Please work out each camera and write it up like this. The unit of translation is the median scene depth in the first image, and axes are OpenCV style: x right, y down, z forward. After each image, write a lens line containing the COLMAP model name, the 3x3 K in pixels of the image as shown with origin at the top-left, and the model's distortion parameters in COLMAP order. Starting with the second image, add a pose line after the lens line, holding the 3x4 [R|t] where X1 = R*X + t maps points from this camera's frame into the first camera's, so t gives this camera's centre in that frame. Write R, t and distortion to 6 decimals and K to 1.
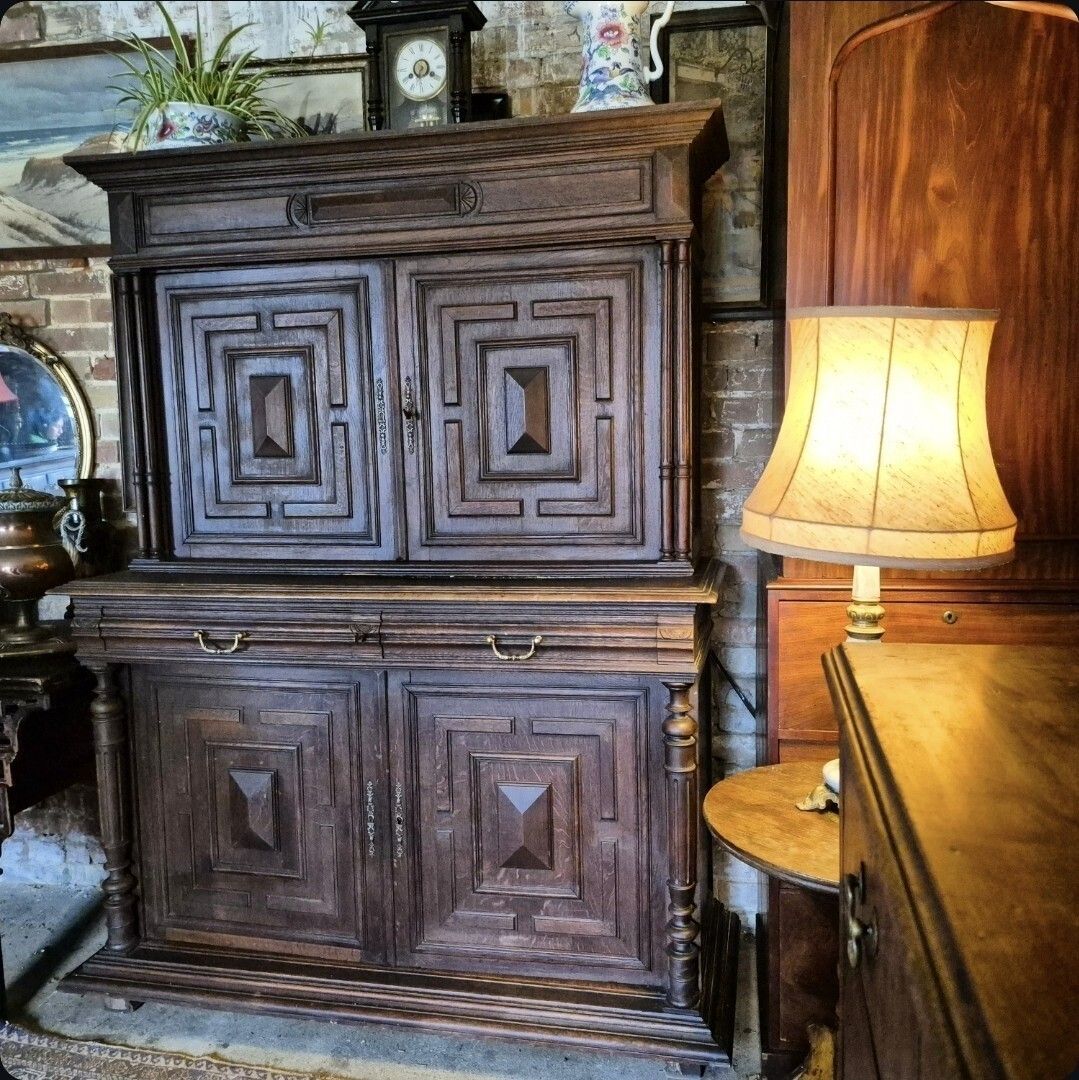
lens RADIAL K [[978.6, 0, 549.6], [0, 978.6, 545.2], [0, 0, 1]] dist [0.118636, -0.155045]
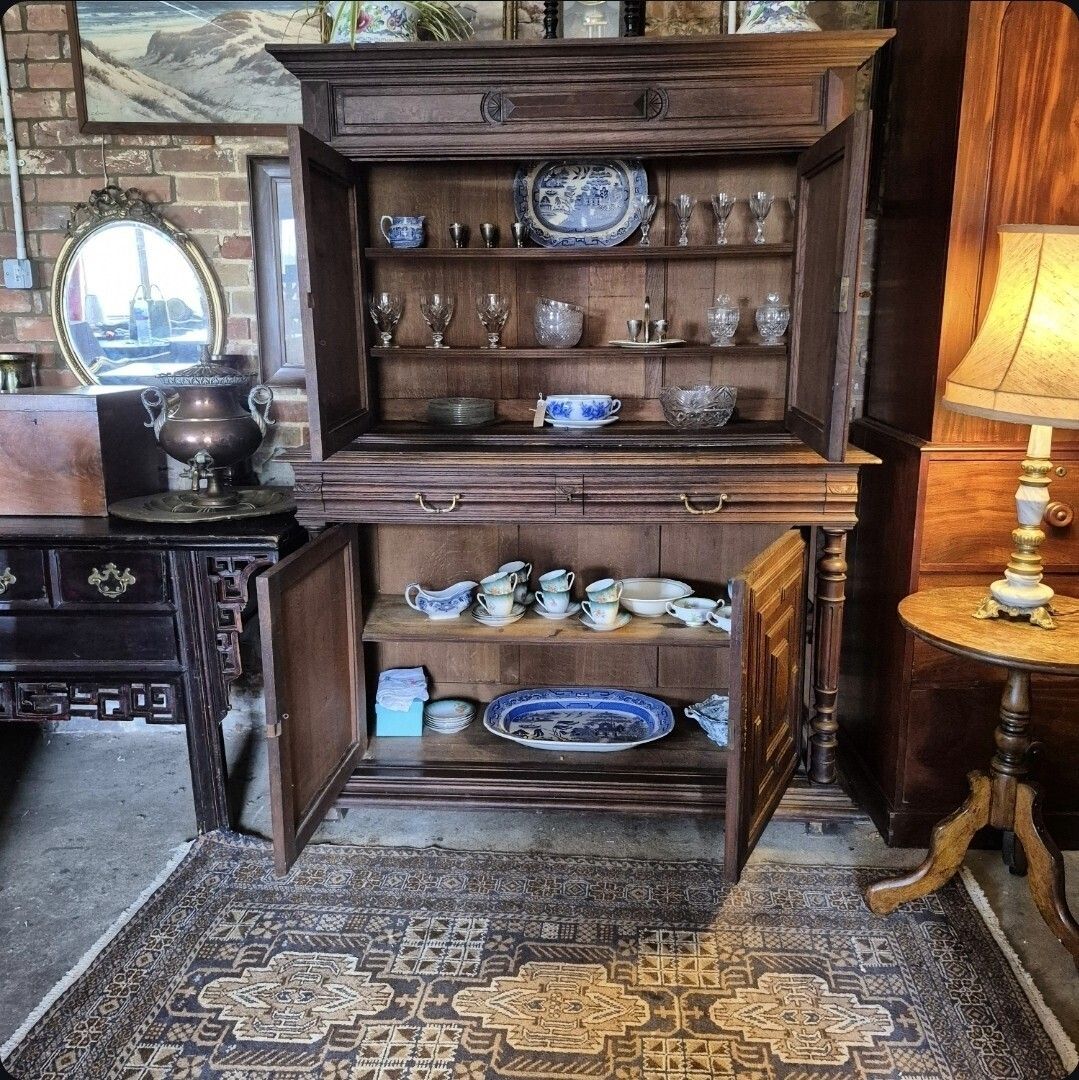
lens RADIAL K [[971.7, 0, 554.4], [0, 971.7, 535.2], [0, 0, 1]] dist [0.098962, -0.119941]
pose [[0.988631, -0.018910, 0.149165, -0.356868], [0.001558, 0.993295, 0.115600, 0.004814], [-0.150351, -0.114053, 0.982032, -0.128596]]
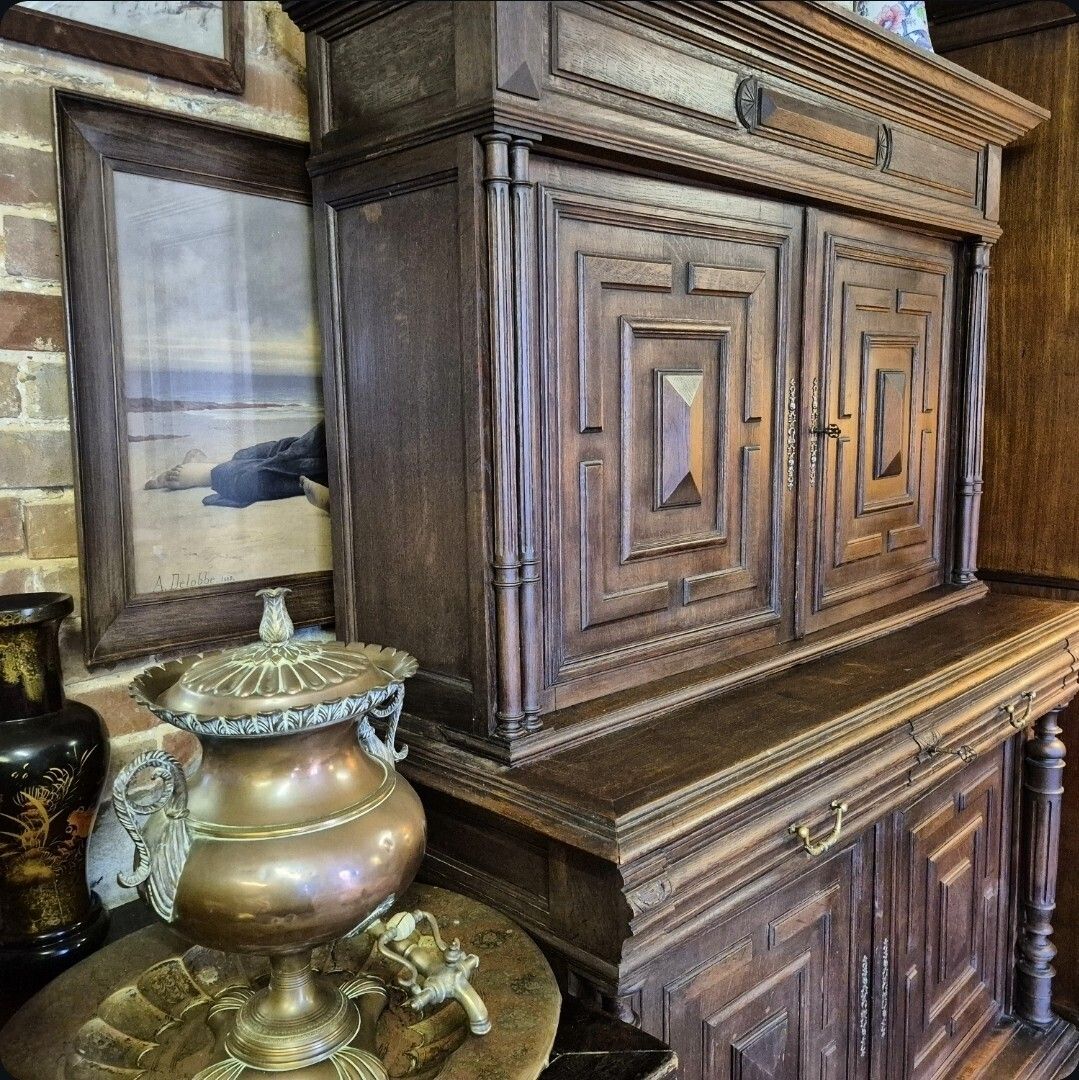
lens RADIAL K [[985.1, 0, 531.9], [0, 985.1, 535.9], [0, 0, 1]] dist [0.133380, -0.193507]
pose [[0.546306, -0.103890, 0.831118, -0.866898], [0.097943, 0.993394, 0.059795, -0.121845], [-0.831840, 0.048735, 0.552872, 0.783167]]
